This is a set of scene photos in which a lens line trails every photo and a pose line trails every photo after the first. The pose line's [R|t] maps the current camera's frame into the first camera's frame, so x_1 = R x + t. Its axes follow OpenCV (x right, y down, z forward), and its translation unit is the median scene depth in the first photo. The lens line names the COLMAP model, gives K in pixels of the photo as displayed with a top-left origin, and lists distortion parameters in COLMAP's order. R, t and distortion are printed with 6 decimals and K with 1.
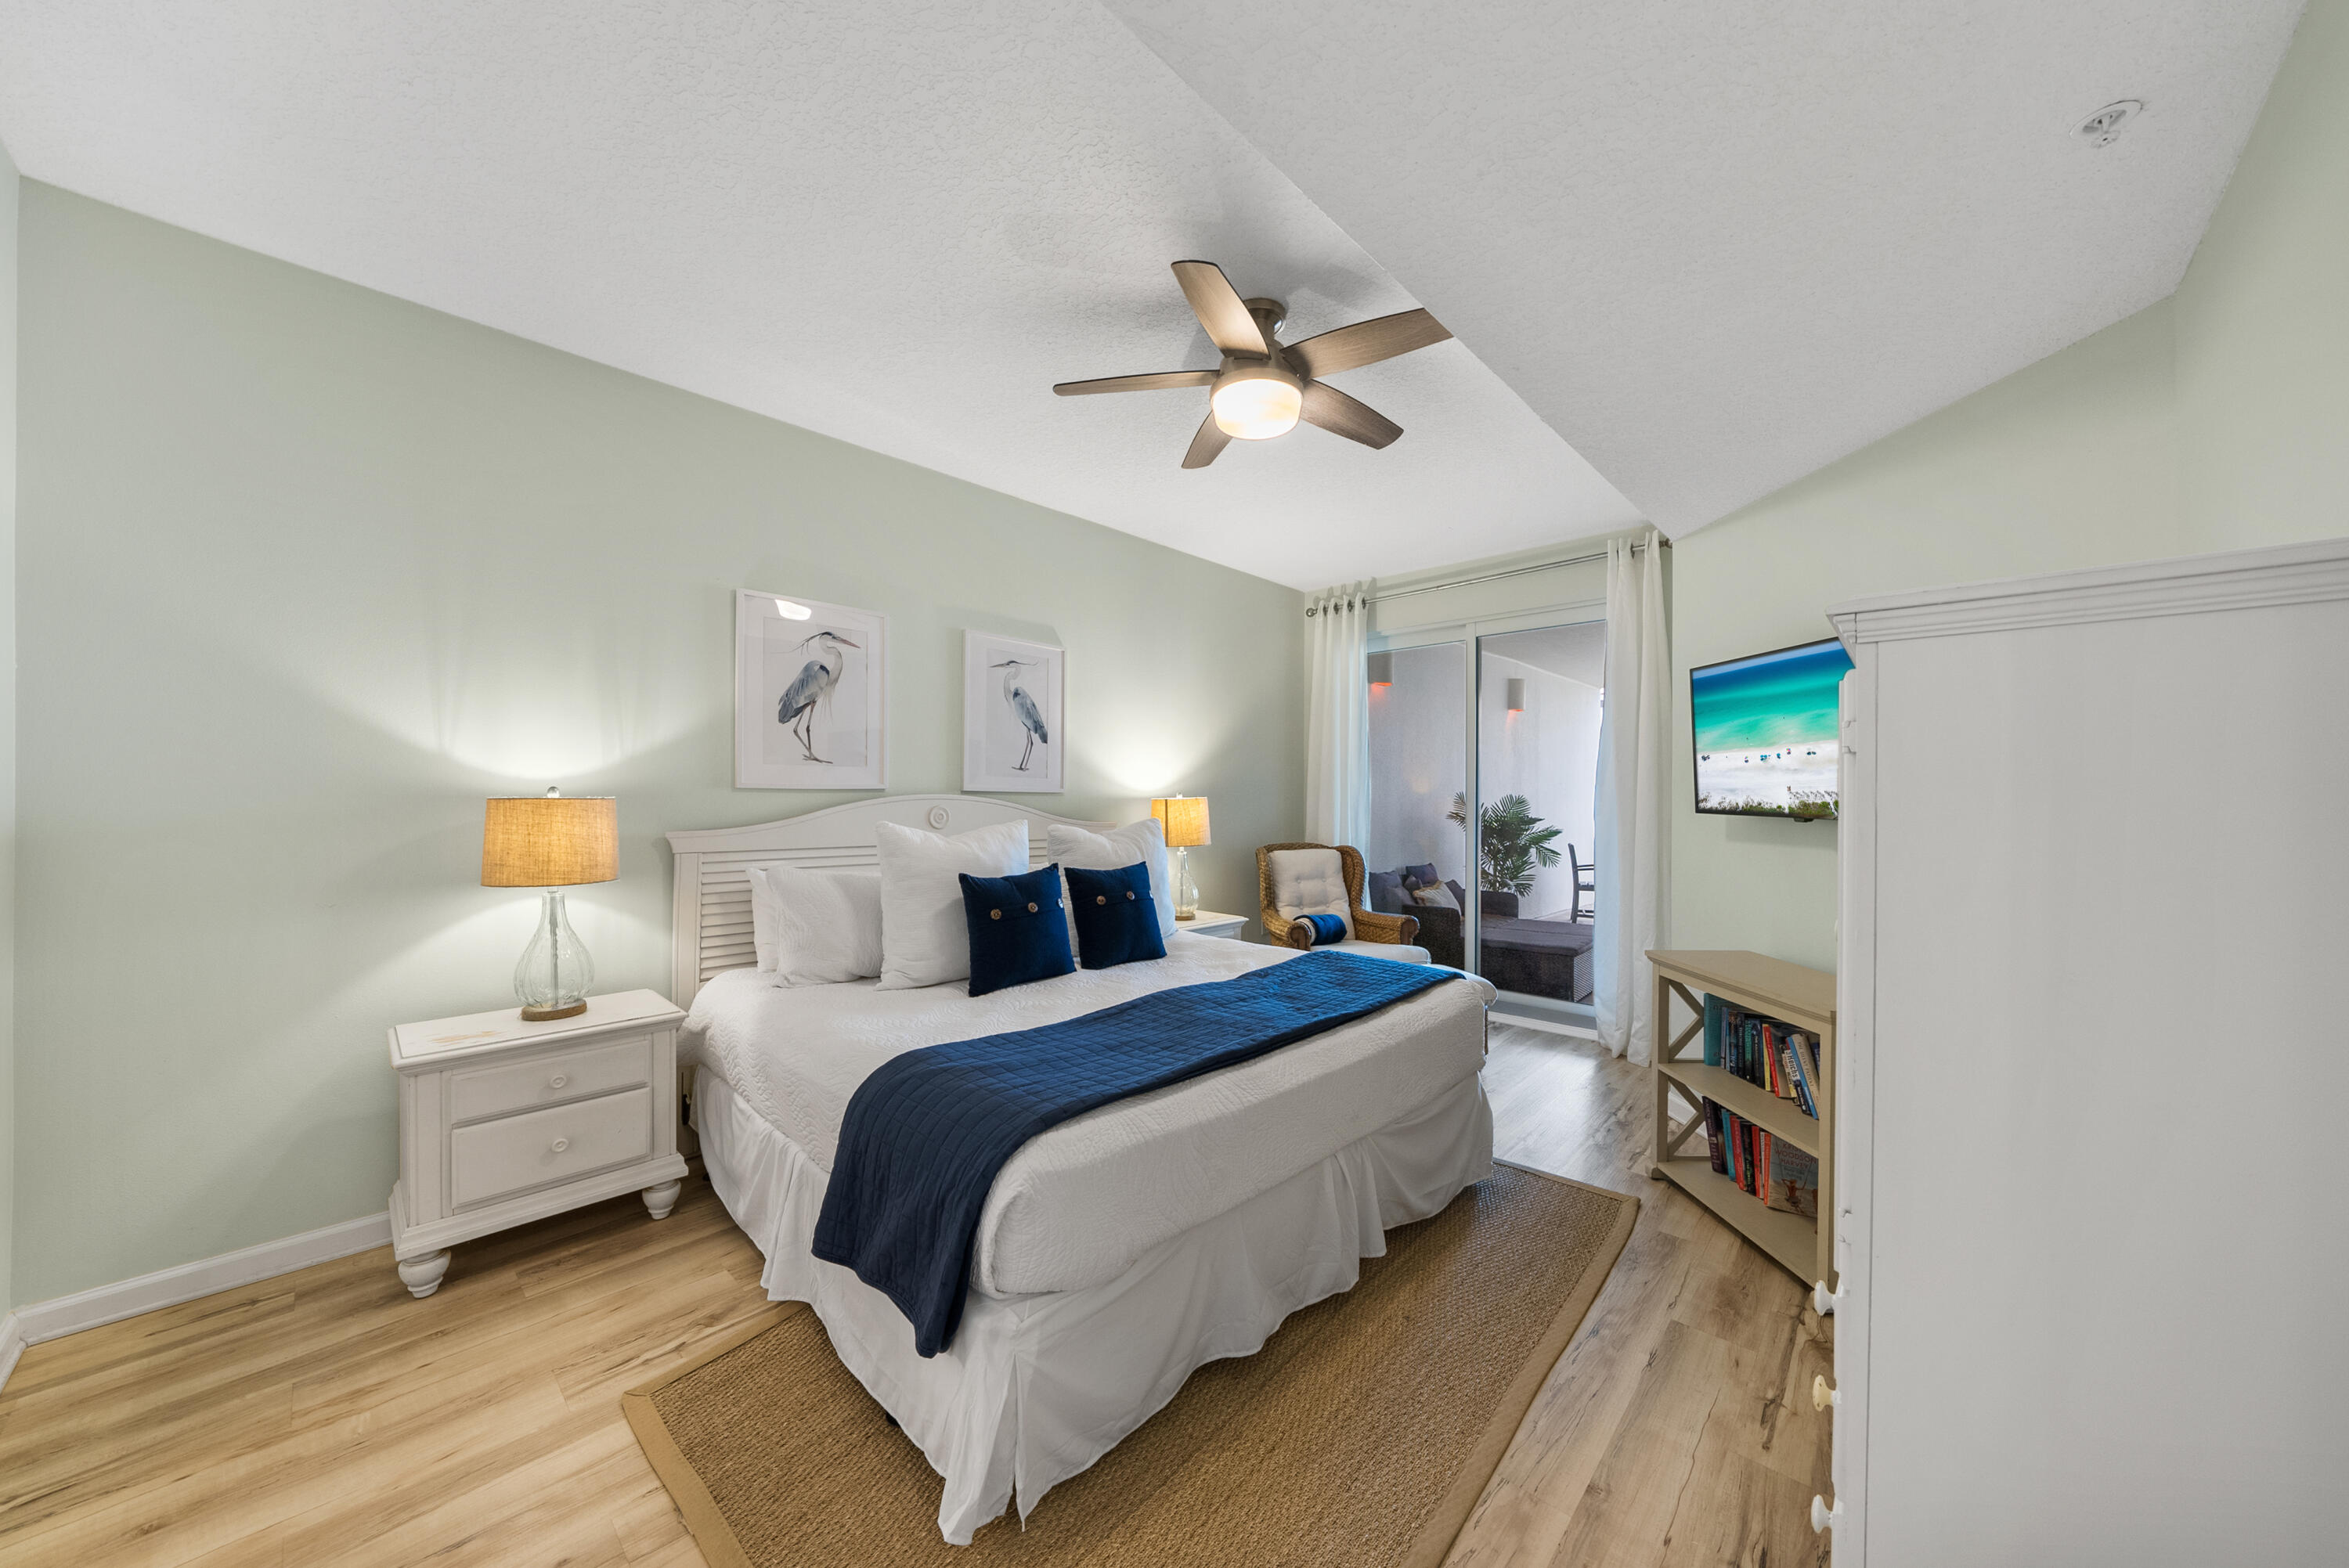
lens RADIAL K [[806.4, 0, 1180.2], [0, 806.4, 794.8], [0, 0, 1]] dist [-0.005700, -0.000131]
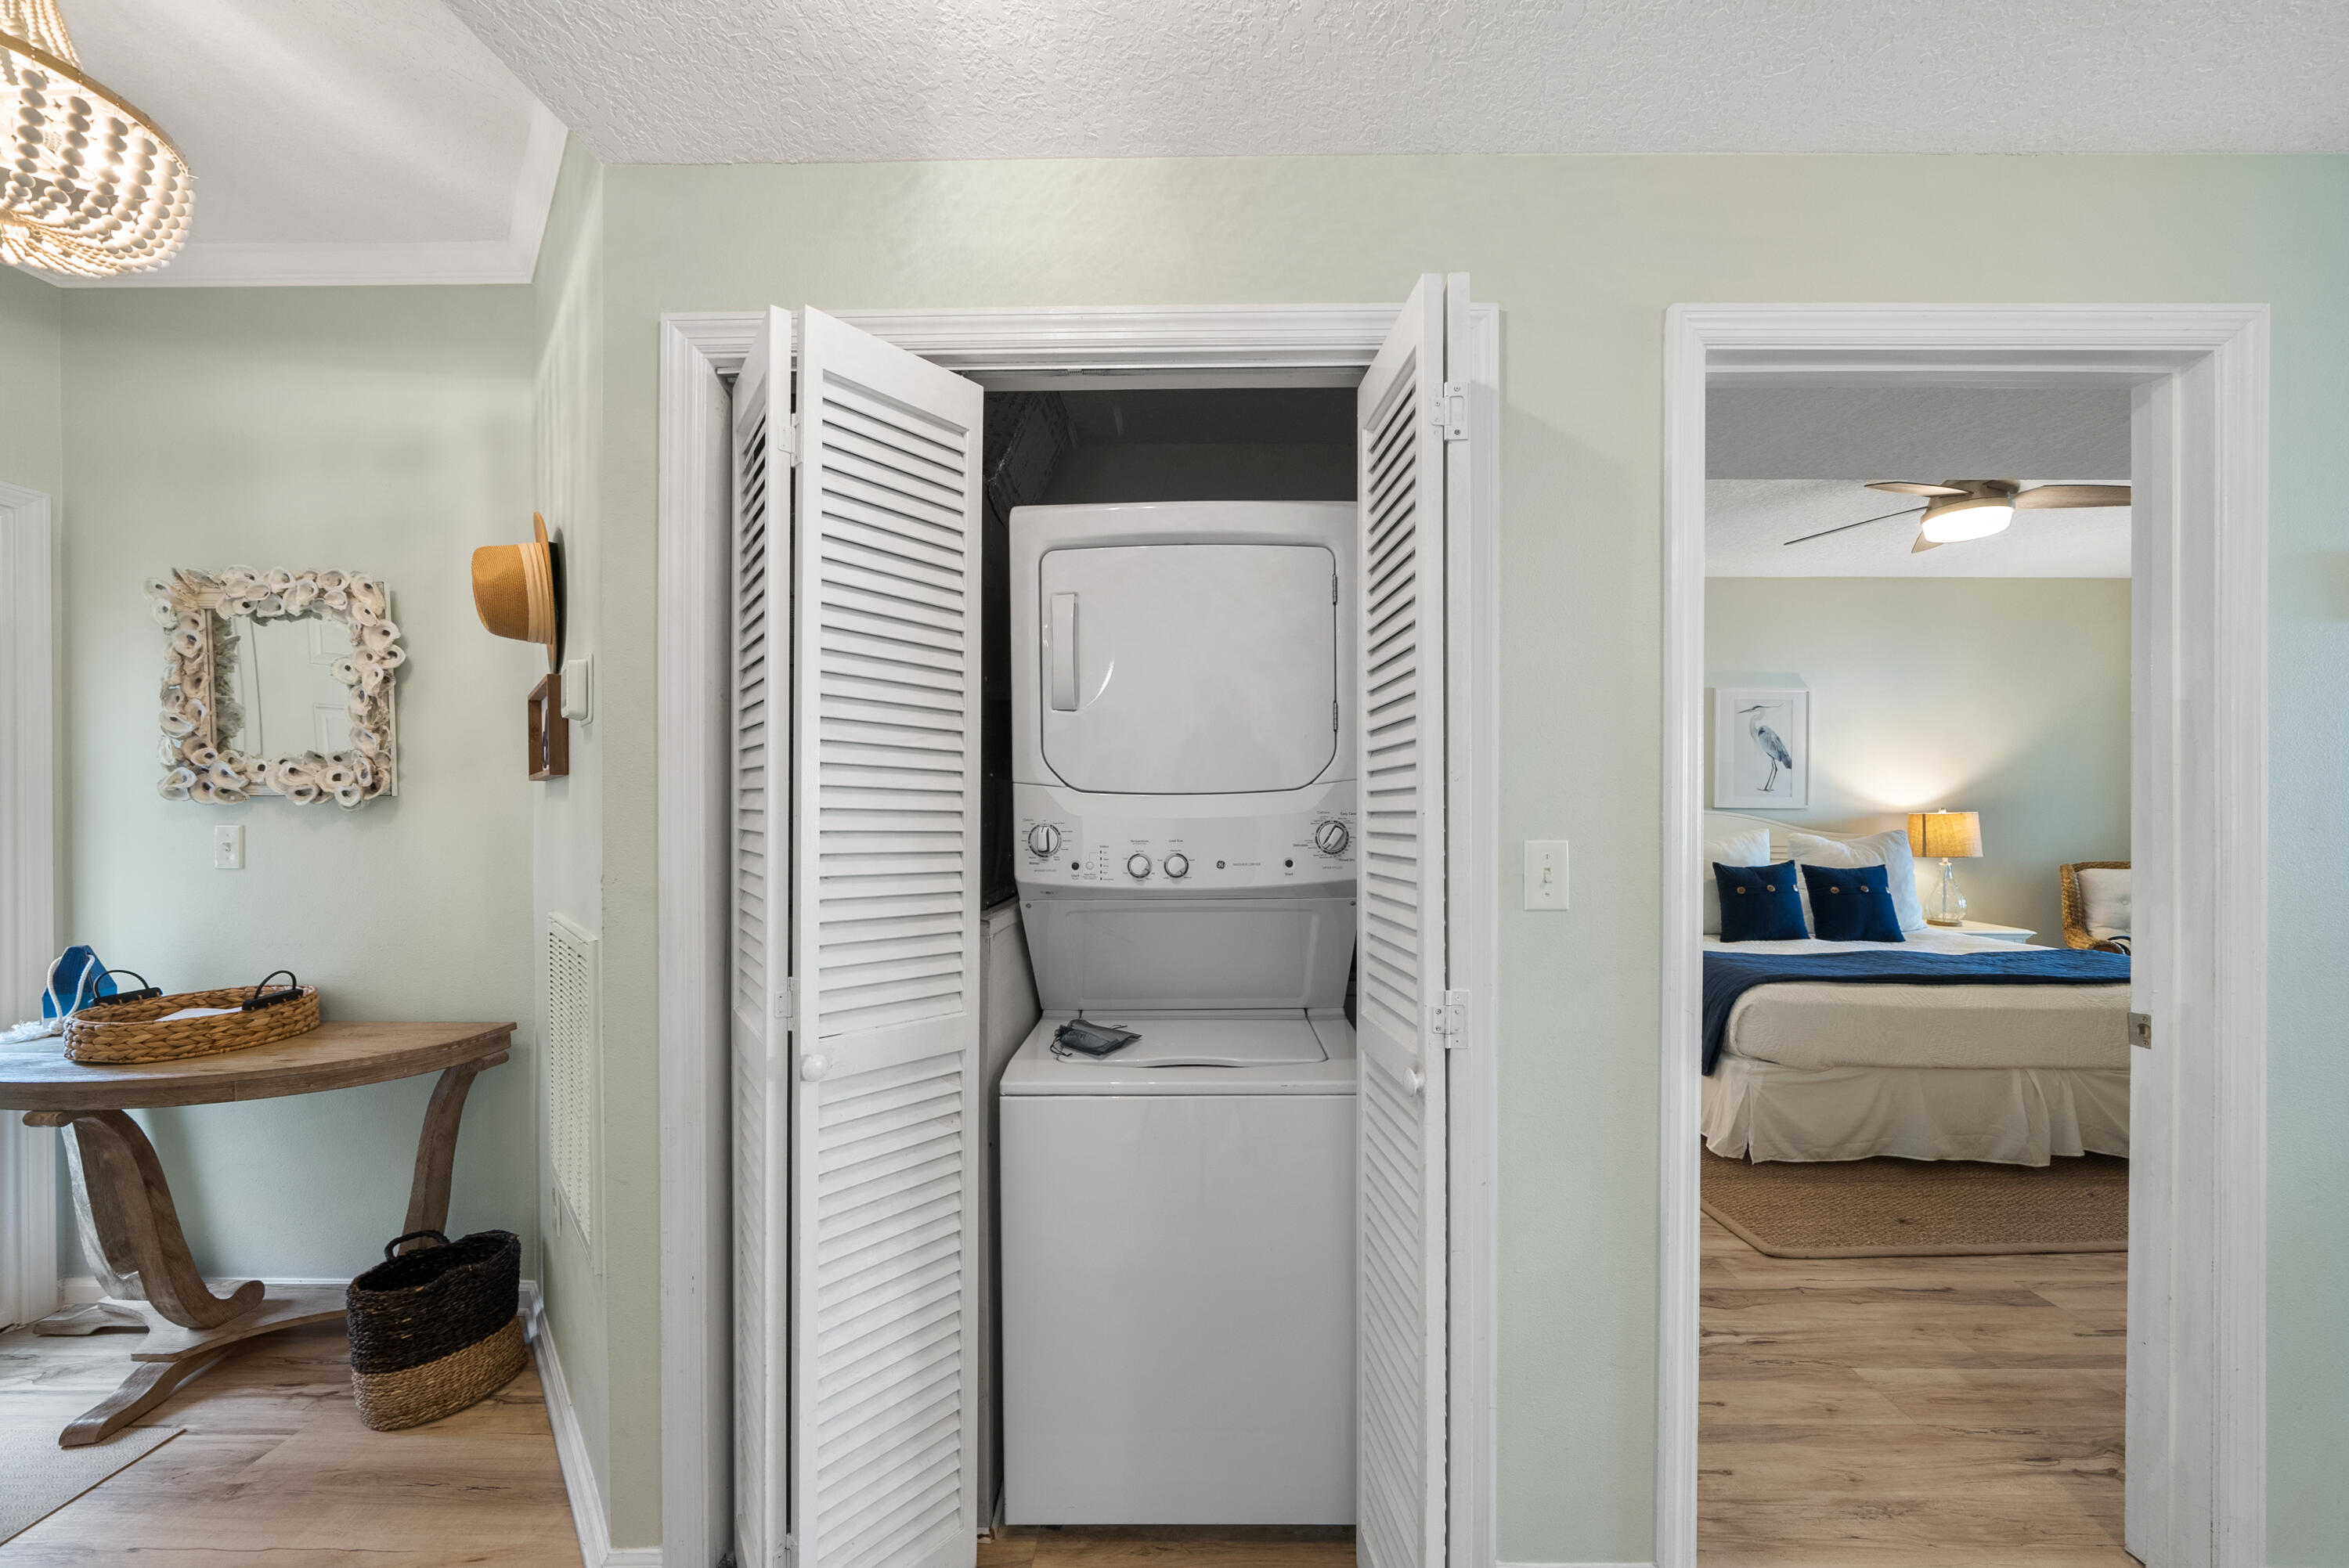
lens RADIAL K [[806.4, 0, 1180.2], [0, 806.4, 794.8], [0, 0, 1]] dist [-0.005700, -0.000131]
pose [[0.665408, -0.006303, -0.746453, 0.173183], [-0.001536, 0.999951, -0.009813, -0.012448], [0.746478, 0.007676, 0.665366, -0.690820]]
